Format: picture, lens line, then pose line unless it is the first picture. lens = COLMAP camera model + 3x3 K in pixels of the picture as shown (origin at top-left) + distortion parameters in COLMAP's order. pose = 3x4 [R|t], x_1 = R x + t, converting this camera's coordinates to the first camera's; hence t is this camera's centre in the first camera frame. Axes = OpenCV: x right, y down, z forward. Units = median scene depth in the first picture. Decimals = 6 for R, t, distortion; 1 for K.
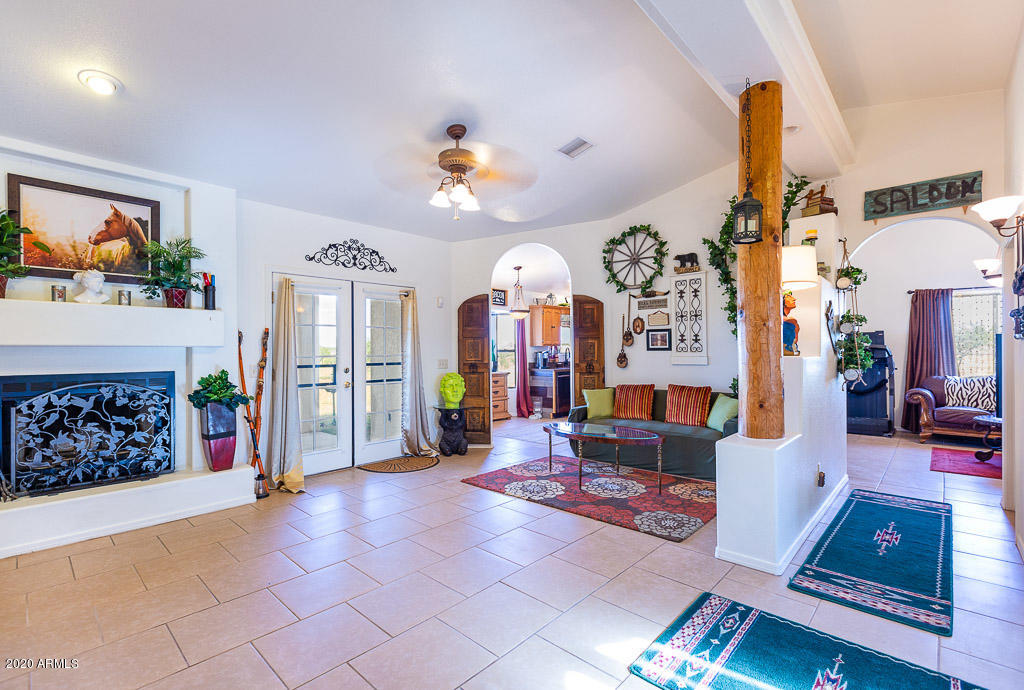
lens RADIAL K [[456.7, 0, 515.7], [0, 456.7, 350.2], [0, 0, 1]] dist [-0.009633, 0.001975]
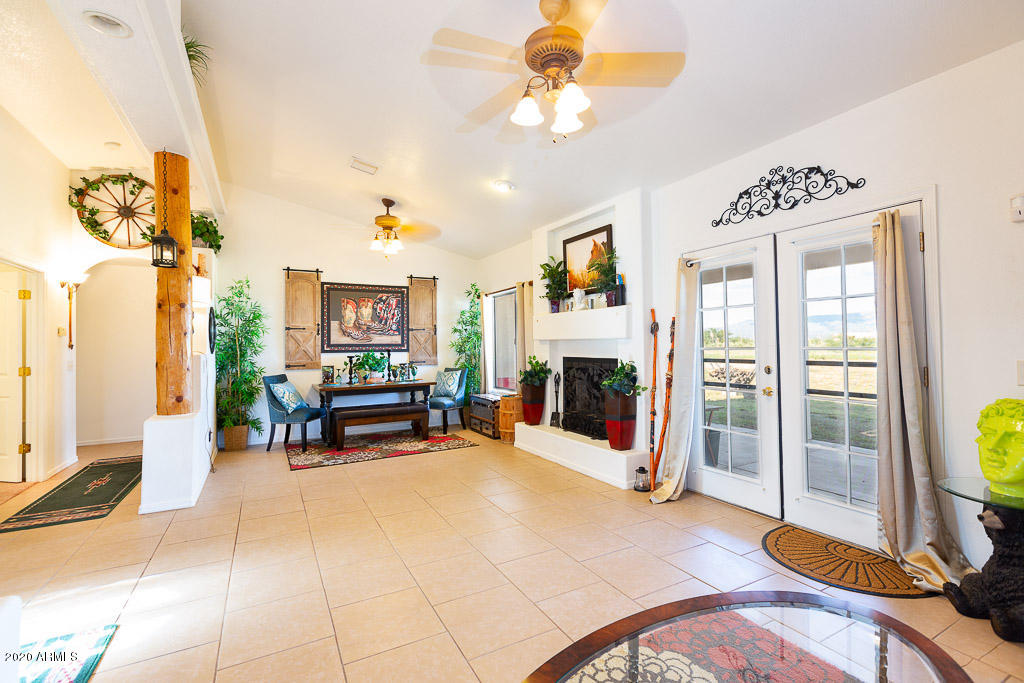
lens RADIAL K [[456.7, 0, 512.7], [0, 456.7, 336.8], [0, 0, 1]] dist [-0.009633, 0.001975]
pose [[-0.319162, -0.007699, -0.947669, 0.359841], [0.013154, 0.999835, -0.012553, -0.000460], [0.947609, -0.016472, -0.319008, 0.816995]]
